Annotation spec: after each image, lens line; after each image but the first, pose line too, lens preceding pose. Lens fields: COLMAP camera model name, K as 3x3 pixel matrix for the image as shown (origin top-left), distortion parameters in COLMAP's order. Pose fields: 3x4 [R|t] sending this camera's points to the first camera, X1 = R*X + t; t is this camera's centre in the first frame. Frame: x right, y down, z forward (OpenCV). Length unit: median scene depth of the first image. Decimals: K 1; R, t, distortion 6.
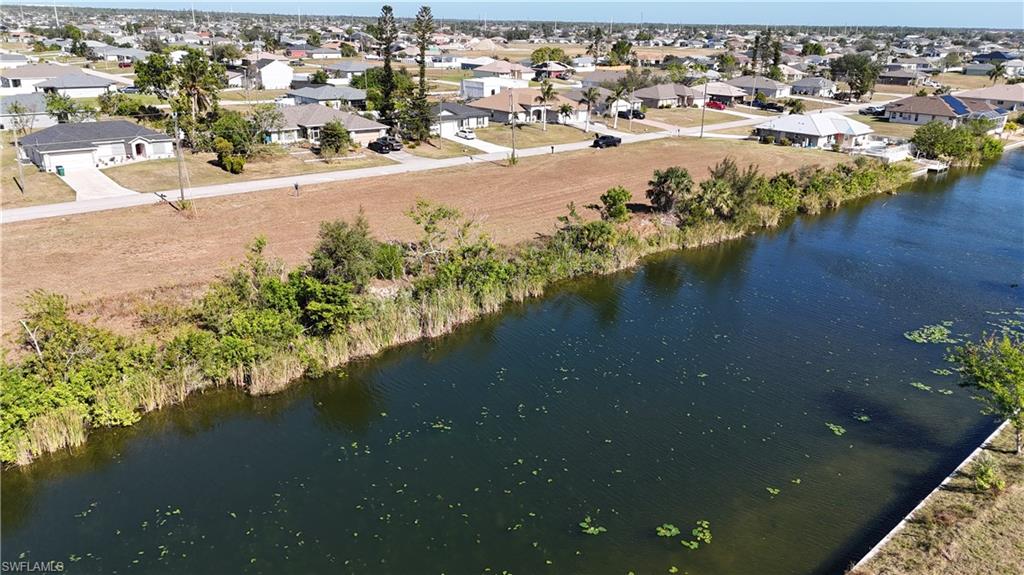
lens RADIAL K [[743.8, 0, 512.0], [0, 743.8, 287.5], [0, 0, 1]] dist [0.089582, -0.099166]
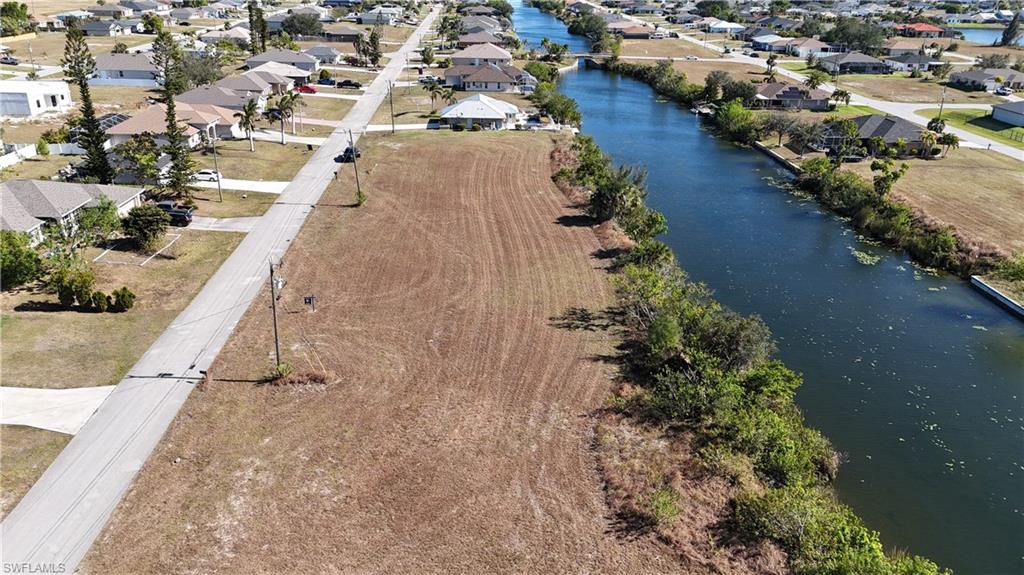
lens RADIAL K [[743.8, 0, 512.0], [0, 743.8, 287.5], [0, 0, 1]] dist [0.089582, -0.099166]
pose [[0.633865, -0.312835, 0.707353, -0.524378], [0.250169, 0.948316, 0.195226, -0.183341], [-0.731868, 0.053211, 0.679366, 0.212753]]
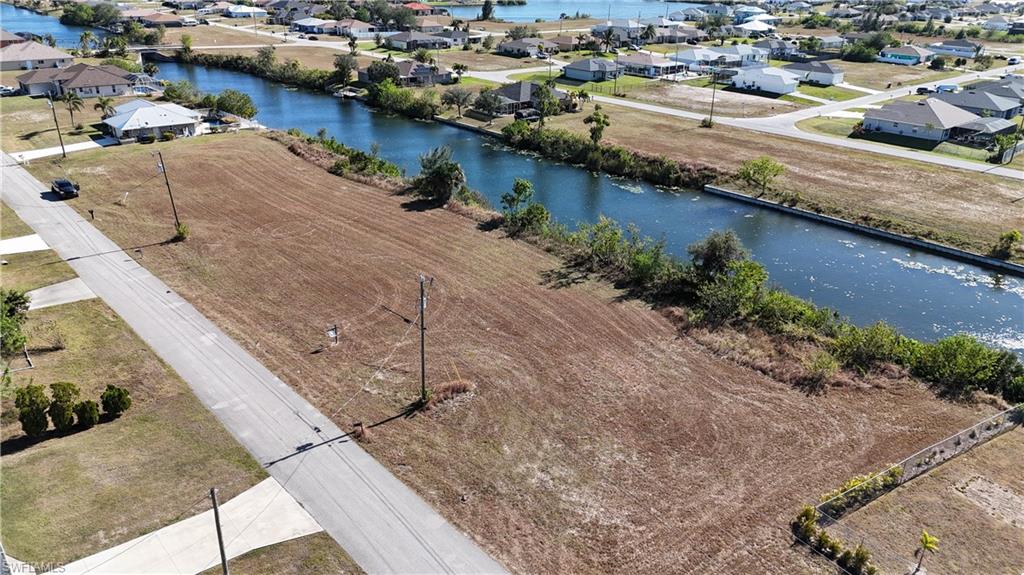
lens RADIAL K [[743.8, 0, 512.0], [0, 743.8, 287.5], [0, 0, 1]] dist [0.089582, -0.099166]
pose [[-0.001377, -0.419538, 0.907737, -0.684394], [0.311984, 0.862250, 0.398988, -0.300245], [-0.950086, 0.283749, 0.129702, 0.532011]]
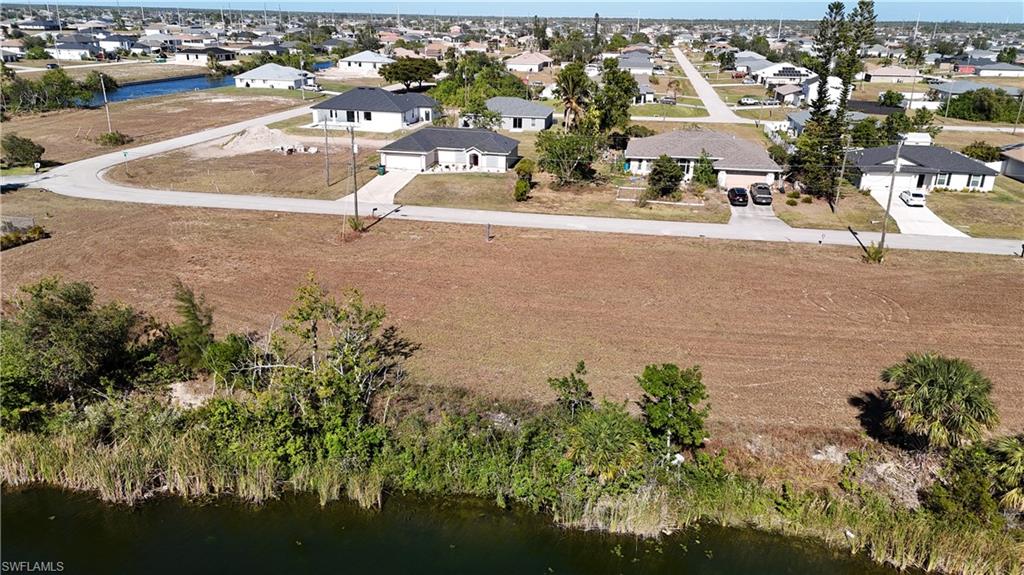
lens RADIAL K [[743.8, 0, 512.0], [0, 743.8, 287.5], [0, 0, 1]] dist [0.089582, -0.099166]
pose [[0.628310, 0.254799, -0.735054, 0.244062], [-0.266355, 0.958196, 0.104474, -0.119678], [0.730946, 0.130144, 0.669911, 0.358795]]
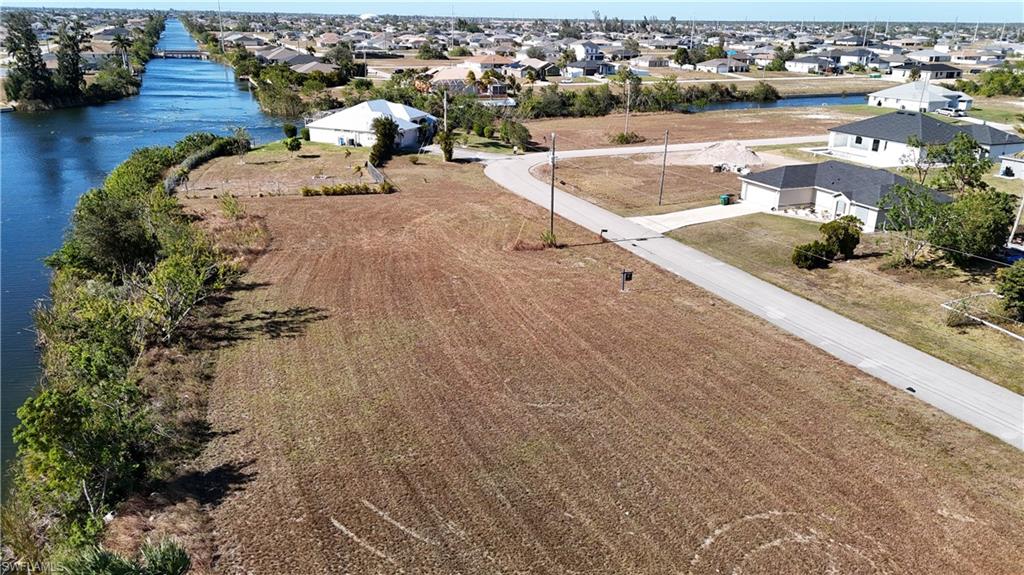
lens RADIAL K [[743.8, 0, 512.0], [0, 743.8, 287.5], [0, 0, 1]] dist [0.089582, -0.099166]
pose [[-0.319681, 0.294485, -0.900601, 0.250756], [-0.337974, 0.852518, 0.398731, -0.259080], [0.885199, 0.431847, -0.173005, 0.753687]]
